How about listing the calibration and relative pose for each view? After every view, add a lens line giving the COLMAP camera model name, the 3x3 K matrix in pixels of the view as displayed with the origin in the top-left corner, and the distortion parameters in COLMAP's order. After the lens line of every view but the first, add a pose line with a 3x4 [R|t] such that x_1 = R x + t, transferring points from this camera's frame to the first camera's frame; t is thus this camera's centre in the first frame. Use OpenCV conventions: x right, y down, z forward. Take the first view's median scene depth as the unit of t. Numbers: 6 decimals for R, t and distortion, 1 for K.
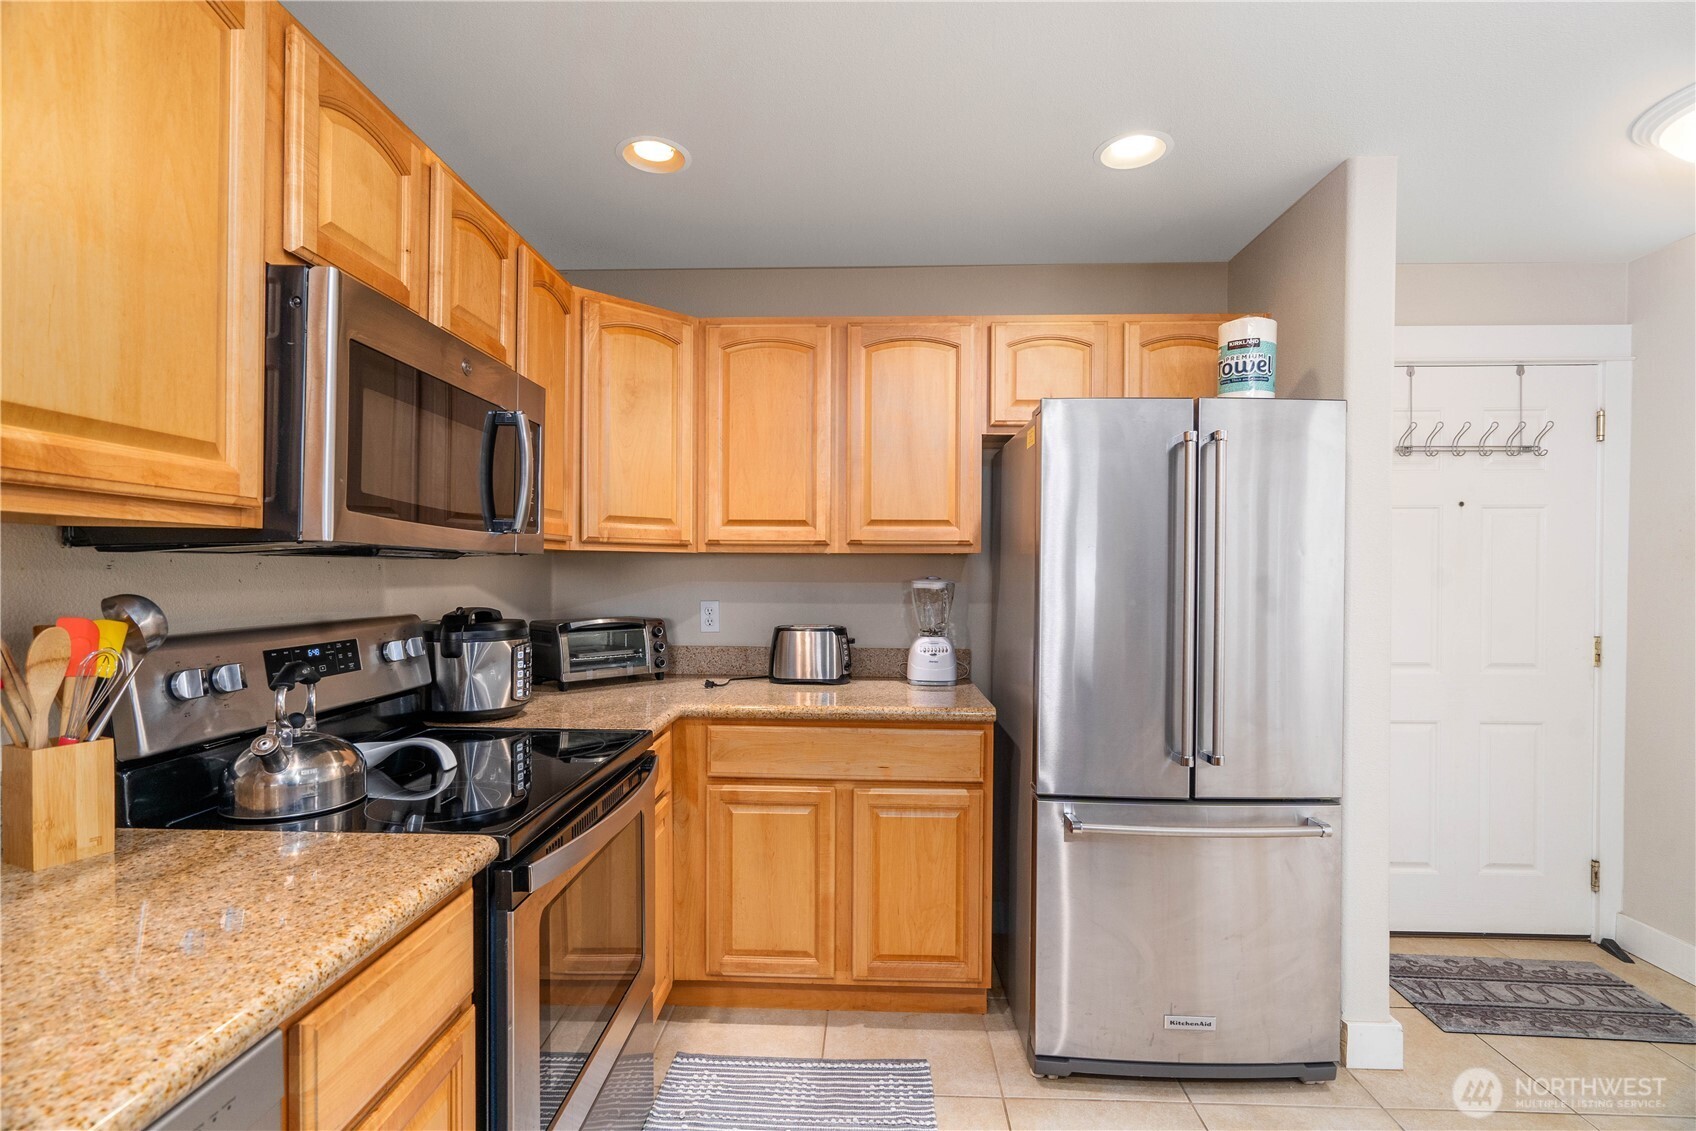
lens RADIAL K [[786.3, 0, 842.3], [0, 786.3, 572.0], [0, 0, 1]] dist [-0.012567, 0.004611]
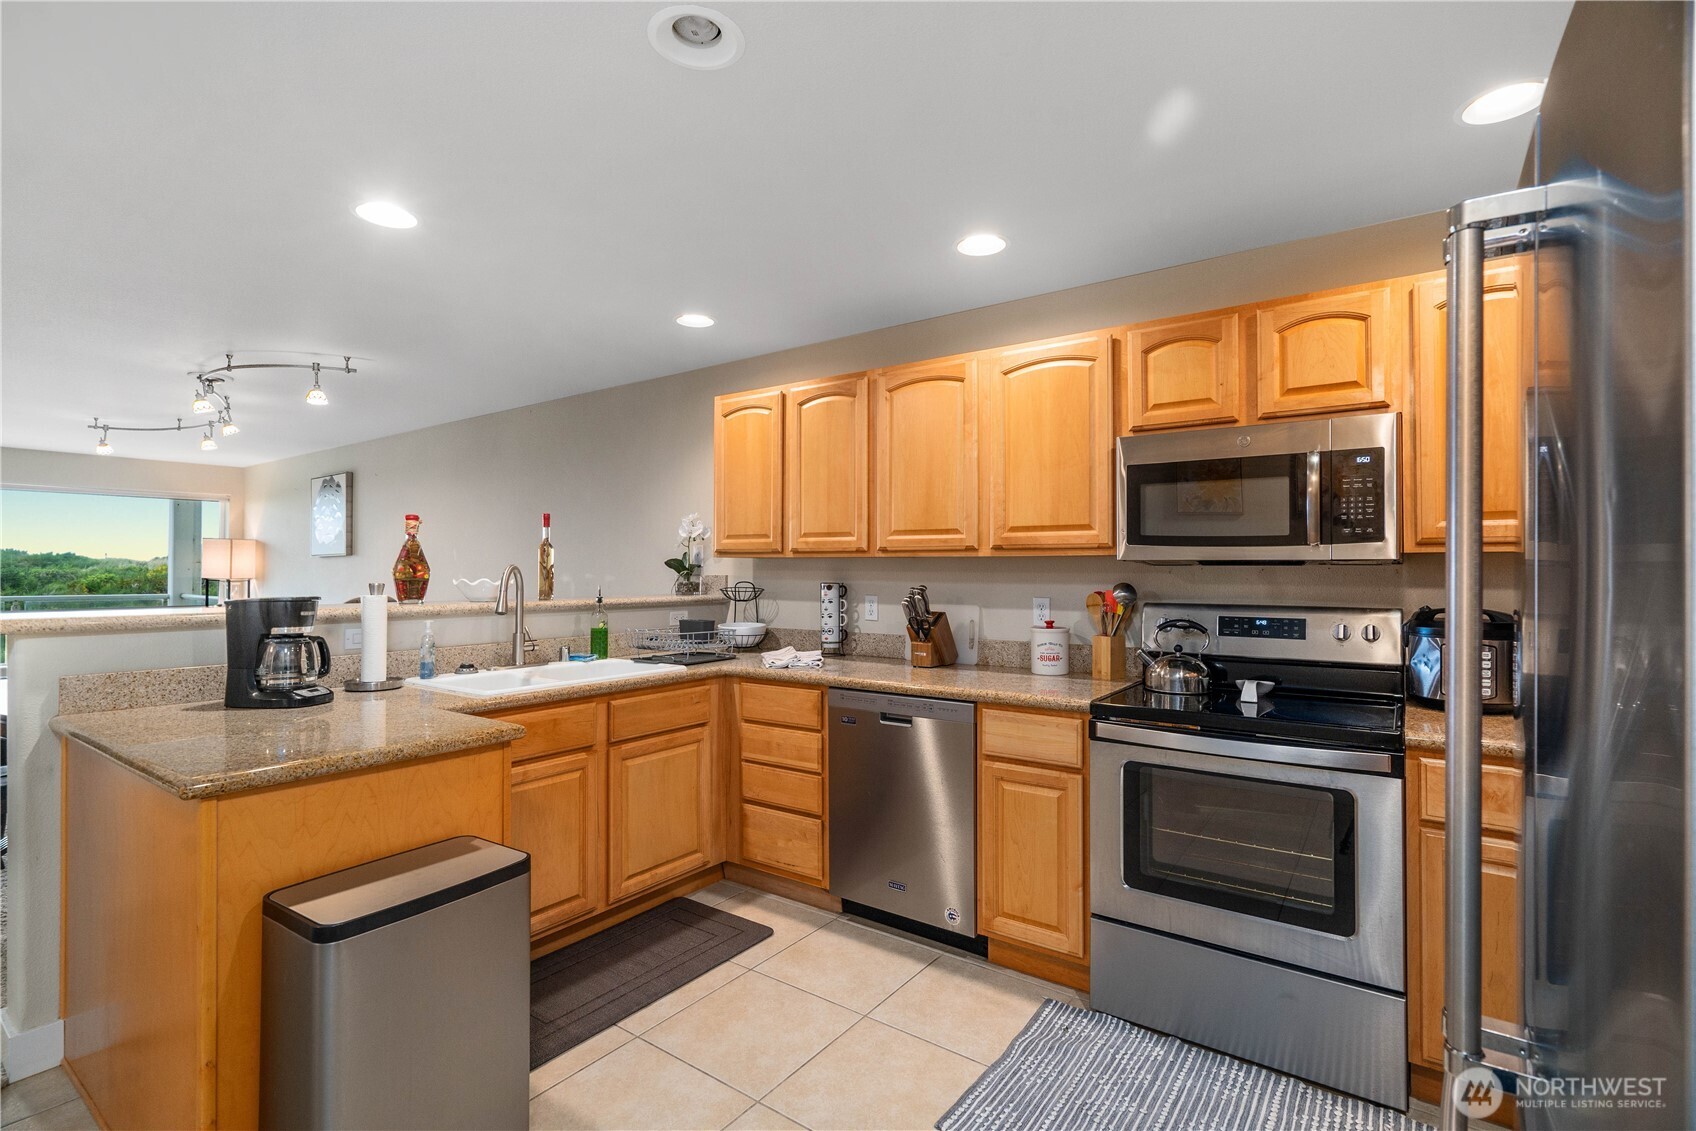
lens RADIAL K [[786.3, 0, 861.0], [0, 786.3, 562.9], [0, 0, 1]] dist [-0.012567, 0.004611]
pose [[-0.548864, -0.006249, -0.835888, 1.107938], [0.001249, 0.999965, -0.008296, -0.010616], [0.835910, -0.005597, -0.548837, 1.121449]]
